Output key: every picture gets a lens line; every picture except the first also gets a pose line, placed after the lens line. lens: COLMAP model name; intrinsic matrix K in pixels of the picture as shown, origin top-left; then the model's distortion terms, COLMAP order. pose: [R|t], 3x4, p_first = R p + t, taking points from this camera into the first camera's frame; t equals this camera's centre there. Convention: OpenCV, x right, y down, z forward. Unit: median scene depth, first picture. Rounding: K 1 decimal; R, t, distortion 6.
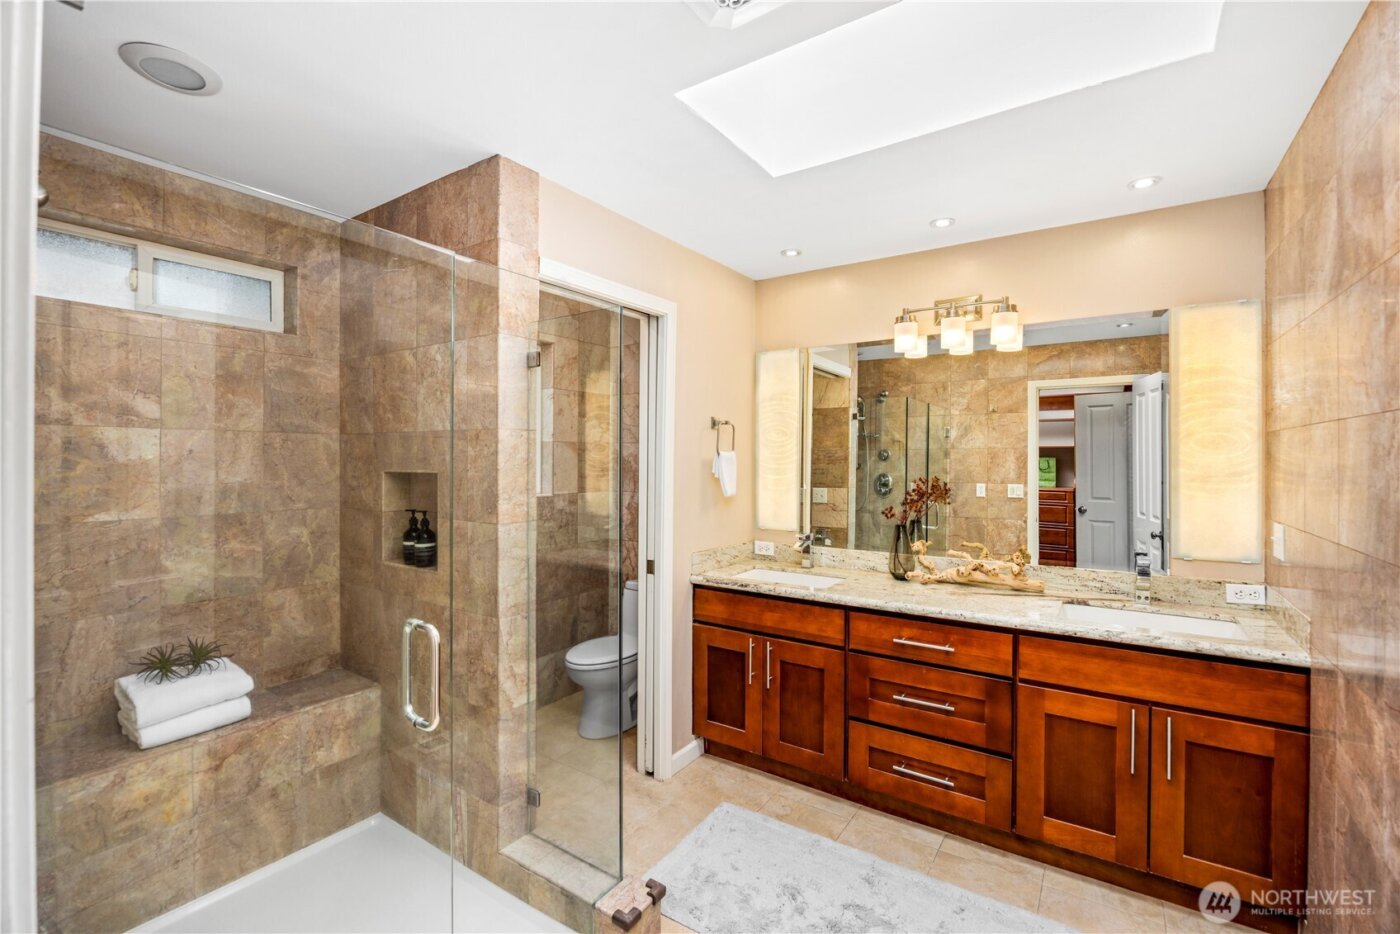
lens RADIAL K [[615.1, 0, 699.0], [0, 615.1, 462.0], [0, 0, 1]] dist [-0.000981, -0.000027]
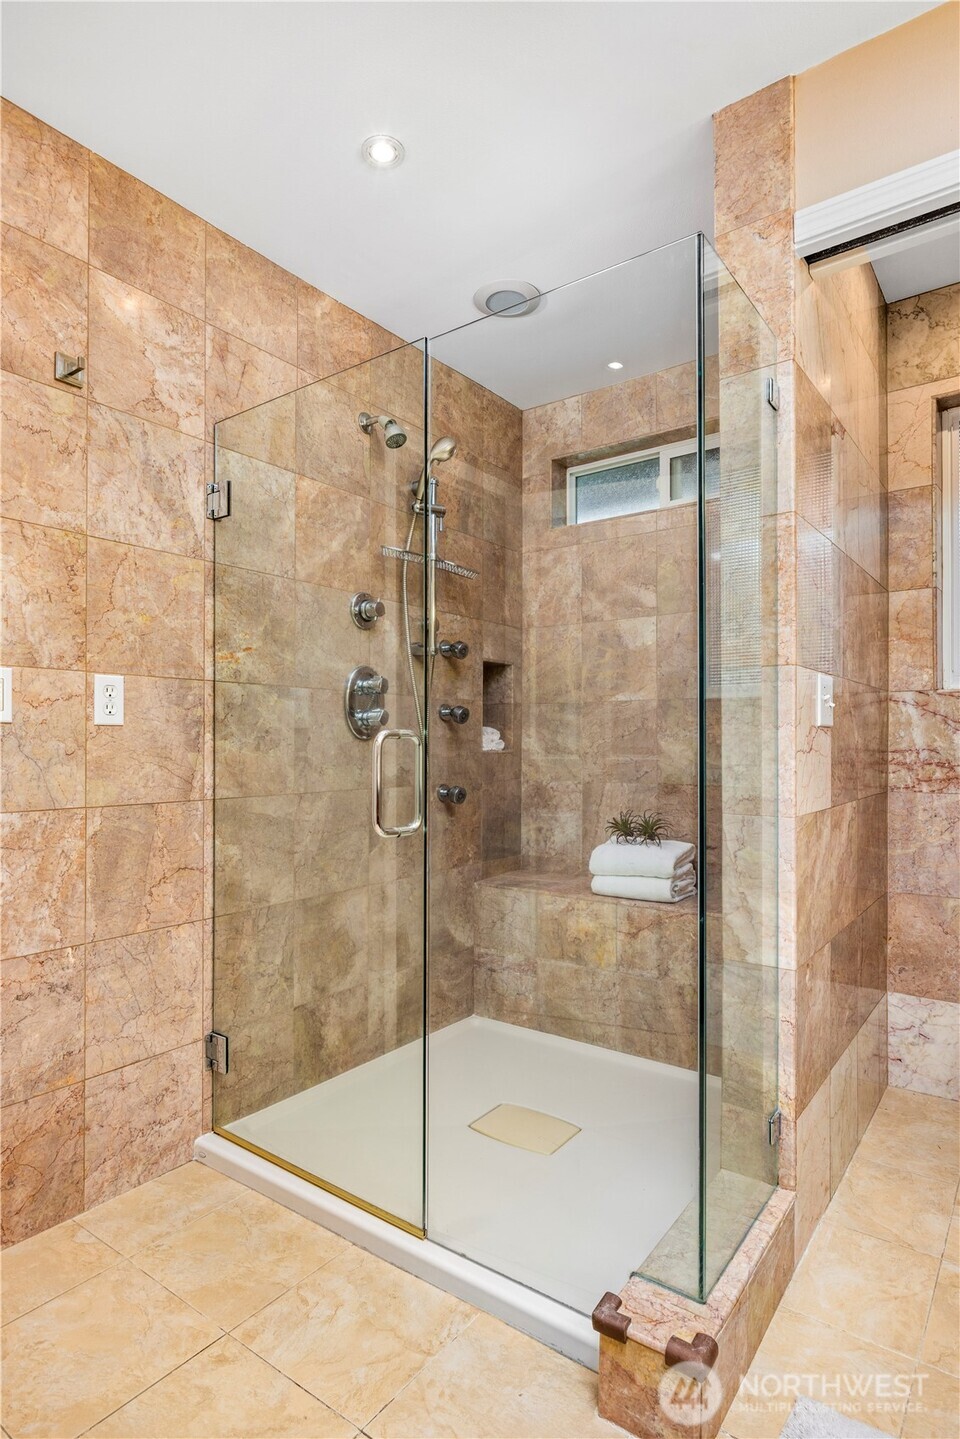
lens RADIAL K [[793.1, 0, 455.4], [0, 793.1, 742.1], [0, 0, 1]] dist [-0.000156, -0.000194]
pose [[-0.050687, -0.010472, -0.998660, 0.523019], [-0.006343, 0.999928, -0.010164, 0.184841], [0.998694, 0.005819, -0.050750, 0.738442]]
